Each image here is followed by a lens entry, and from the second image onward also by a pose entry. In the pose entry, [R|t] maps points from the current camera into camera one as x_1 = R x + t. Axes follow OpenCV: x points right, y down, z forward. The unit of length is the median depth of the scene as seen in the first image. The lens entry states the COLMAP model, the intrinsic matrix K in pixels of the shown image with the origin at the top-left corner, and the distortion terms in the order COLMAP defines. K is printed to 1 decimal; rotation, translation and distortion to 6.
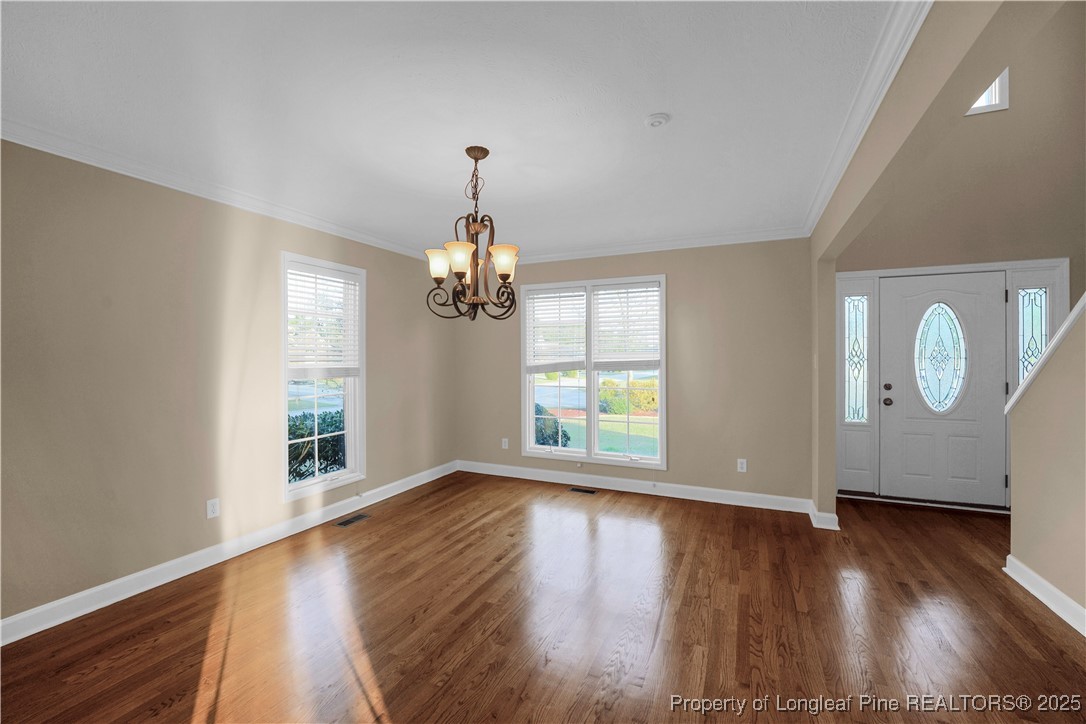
lens RADIAL K [[454.2, 0, 542.1], [0, 454.2, 350.0], [0, 0, 1]] dist [-0.018543, 0.000063]
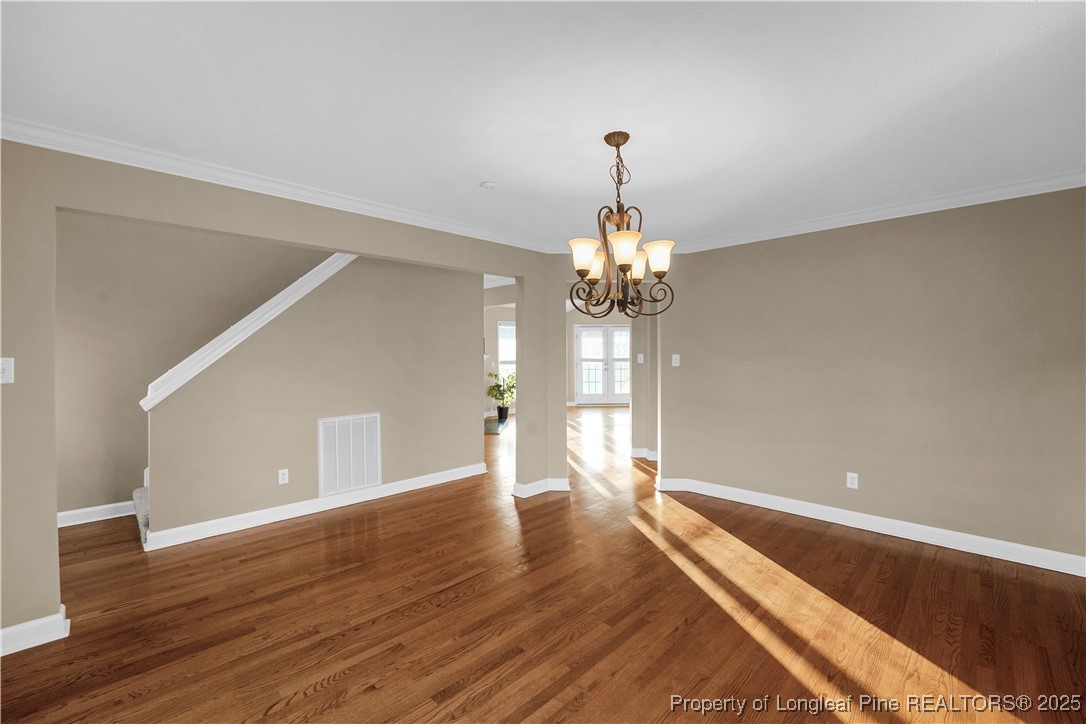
lens RADIAL K [[447.5, 0, 544.4], [0, 447.5, 362.6], [0, 0, 1]] dist [-0.020215, 0.000284]
pose [[-0.938067, -0.001180, 0.346452, -0.266348], [0.000396, 0.999990, 0.004477, 0.018171], [-0.346454, 0.004337, -0.938057, 1.634289]]
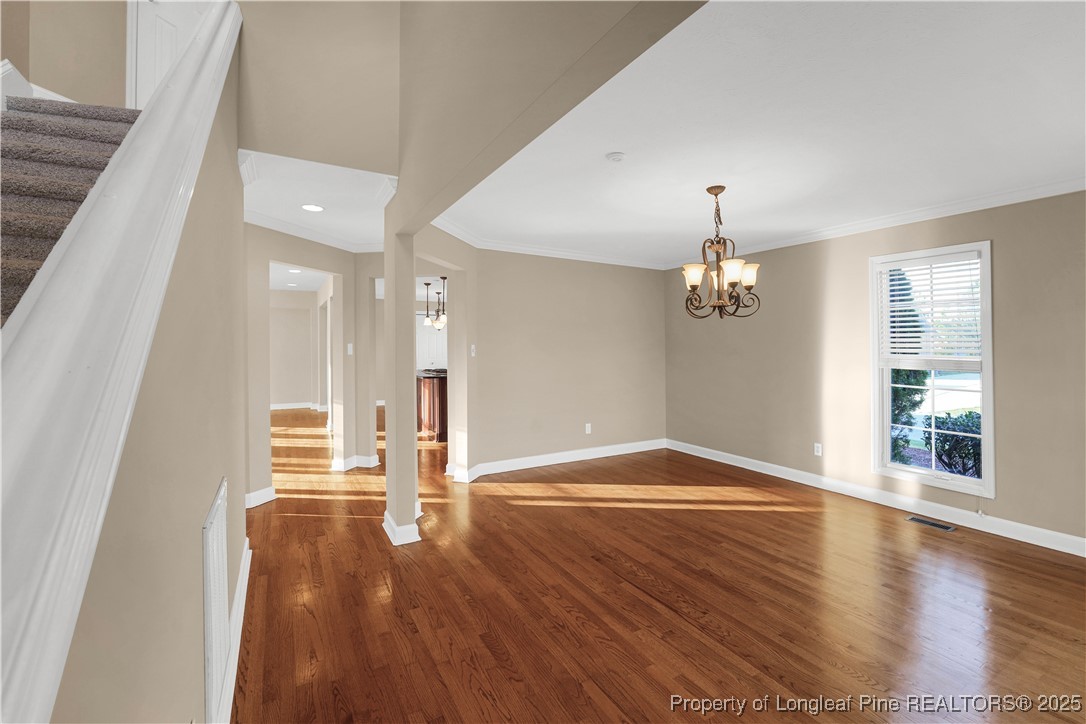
lens RADIAL K [[454.2, 0, 542.1], [0, 454.2, 350.0], [0, 0, 1]] dist [-0.018543, 0.000063]
pose [[-0.582494, 0.006738, -0.812807, 1.028774], [0.007846, 0.999966, 0.002667, 0.011787], [0.812797, -0.004824, -0.582527, 1.148045]]
